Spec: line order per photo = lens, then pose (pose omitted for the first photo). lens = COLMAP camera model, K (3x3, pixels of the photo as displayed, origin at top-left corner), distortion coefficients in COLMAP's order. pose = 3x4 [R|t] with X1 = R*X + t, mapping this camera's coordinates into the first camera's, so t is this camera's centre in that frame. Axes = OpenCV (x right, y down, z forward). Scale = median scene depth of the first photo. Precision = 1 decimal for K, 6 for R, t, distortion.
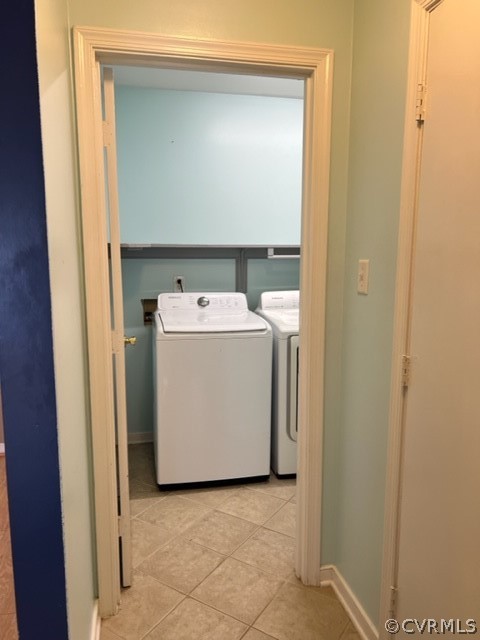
lens RADIAL K [[474.5, 0, 240.0], [0, 474.5, 320.0], [0, 0, 1]] dist [0.050544, -0.003674]
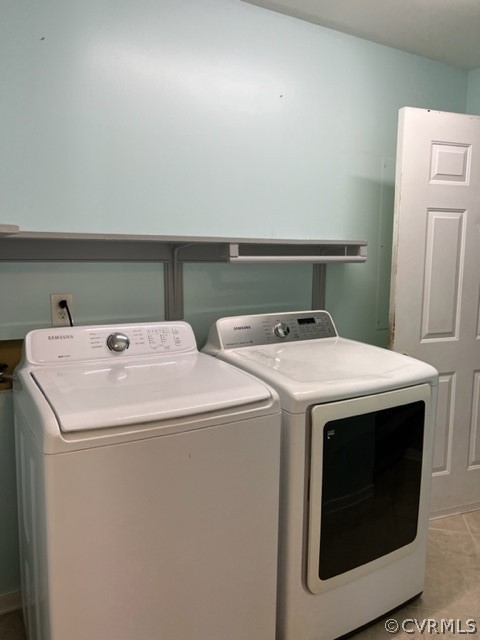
lens RADIAL K [[474.5, 0, 240.0], [0, 474.5, 320.0], [0, 0, 1]] dist [0.050544, -0.003674]
pose [[0.949077, -0.045077, 0.311801, -0.112868], [0.047284, 0.998881, 0.000483, -0.056925], [-0.311474, 0.014285, 0.950147, 0.439243]]
